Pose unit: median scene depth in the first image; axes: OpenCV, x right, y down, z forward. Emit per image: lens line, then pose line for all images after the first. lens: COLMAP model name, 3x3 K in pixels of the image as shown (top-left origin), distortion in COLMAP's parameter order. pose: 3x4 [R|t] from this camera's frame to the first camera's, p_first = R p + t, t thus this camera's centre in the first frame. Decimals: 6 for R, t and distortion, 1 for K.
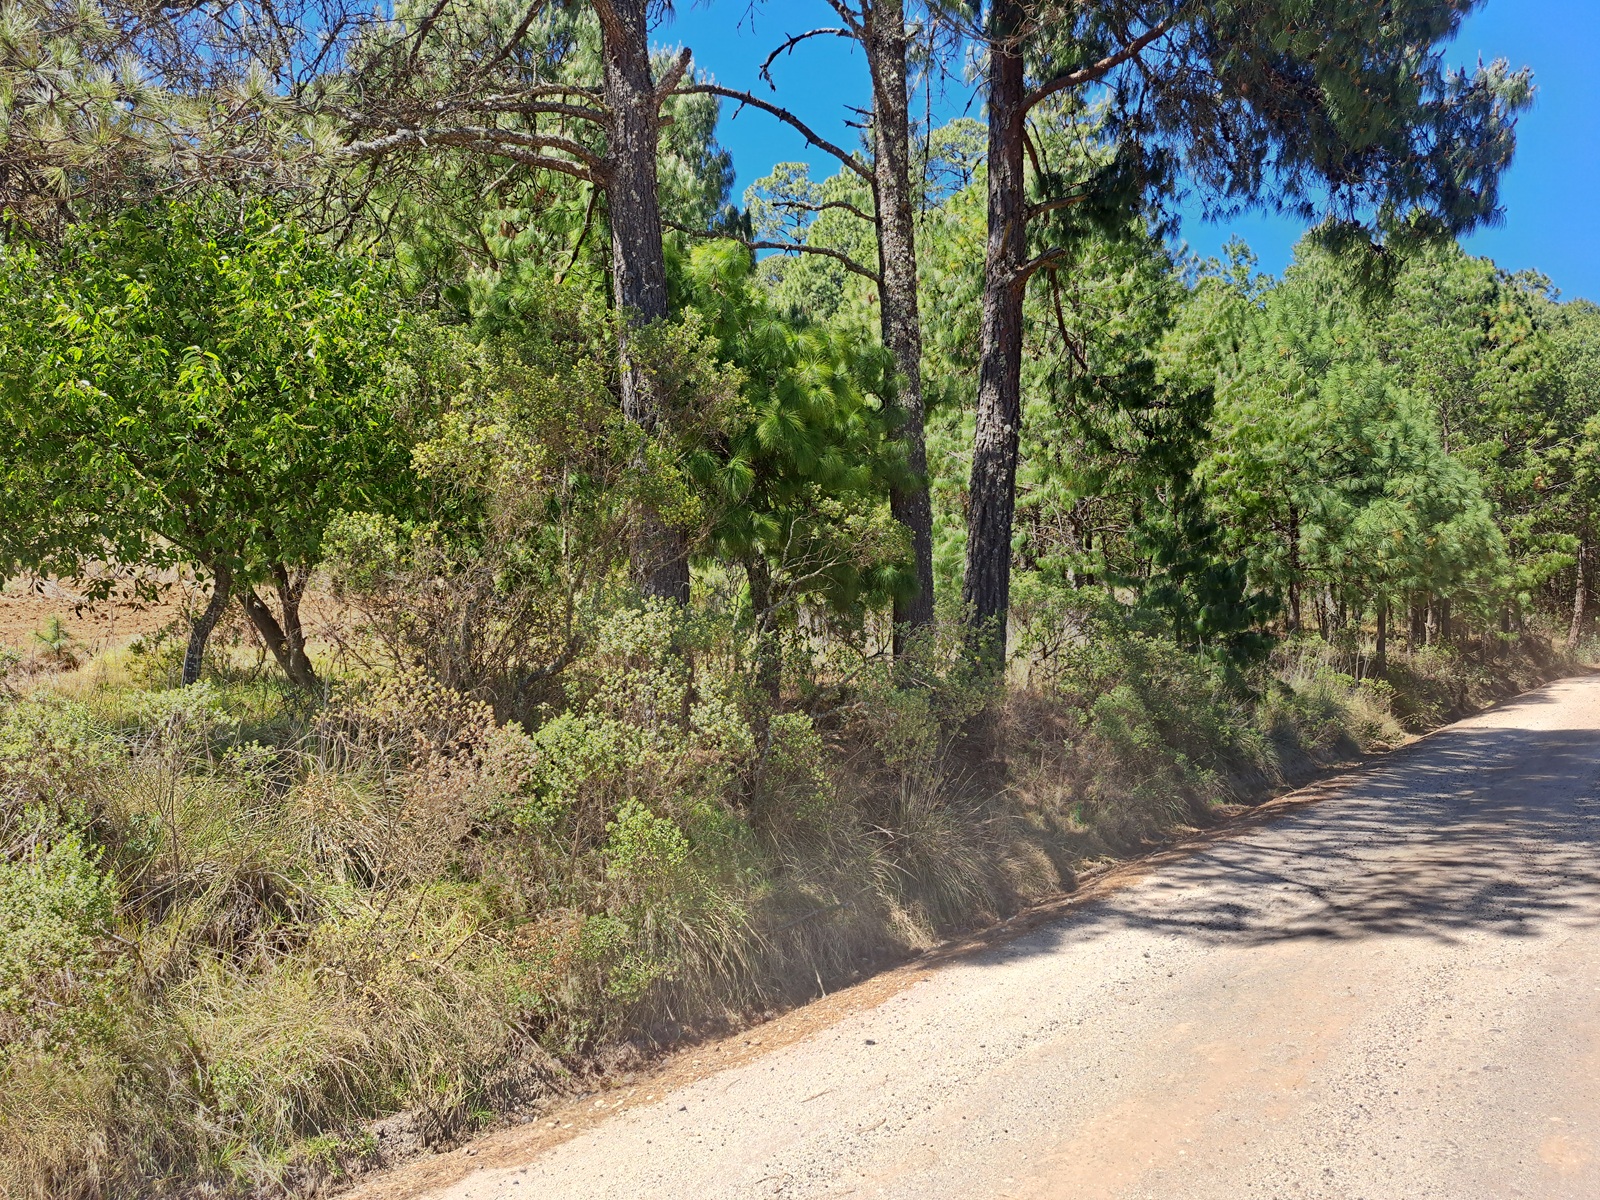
lens RADIAL K [[1105.6, 0, 797.3], [0, 1105.6, 595.9], [0, 0, 1]] dist [0.095054, -0.106764]
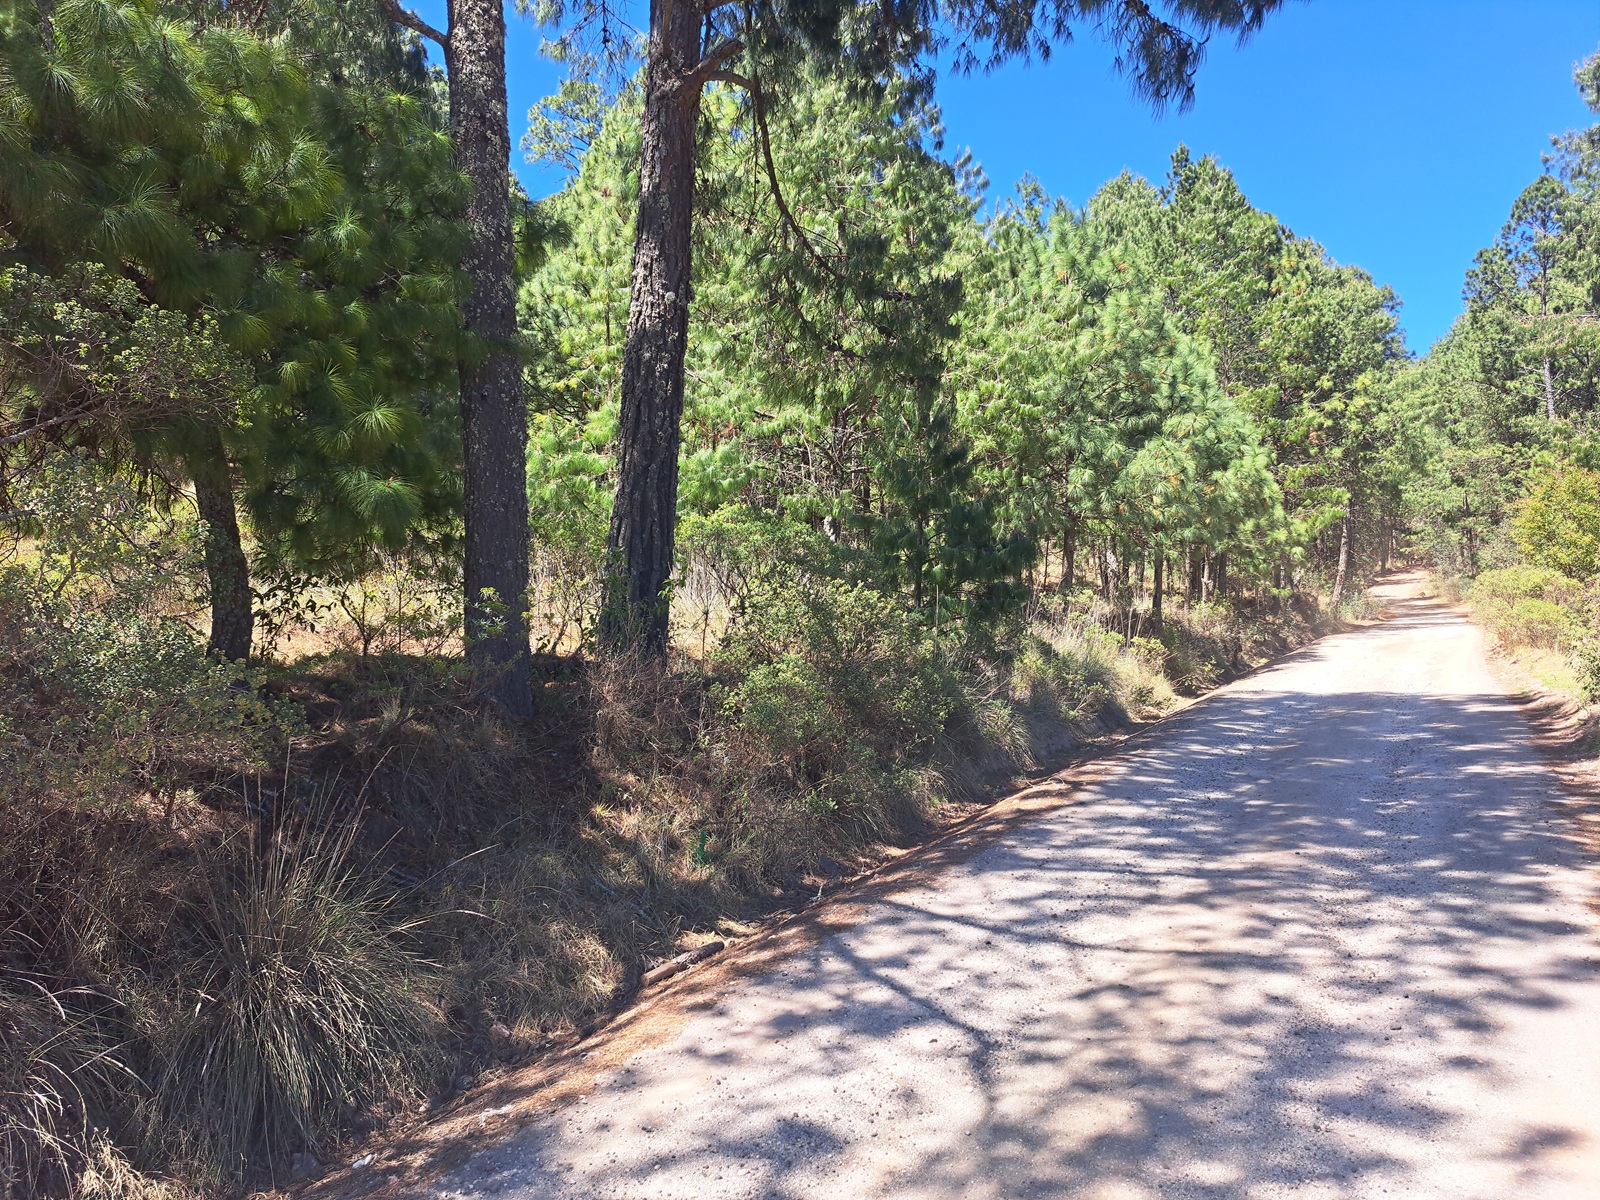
lens RADIAL K [[1105.6, 0, 797.3], [0, 1105.6, 595.9], [0, 0, 1]] dist [0.095054, -0.106764]
pose [[0.987337, -0.002205, 0.158622, 0.082921], [-0.003228, 0.999417, 0.033985, 0.009435], [-0.158604, -0.034067, 0.986754, 0.144086]]
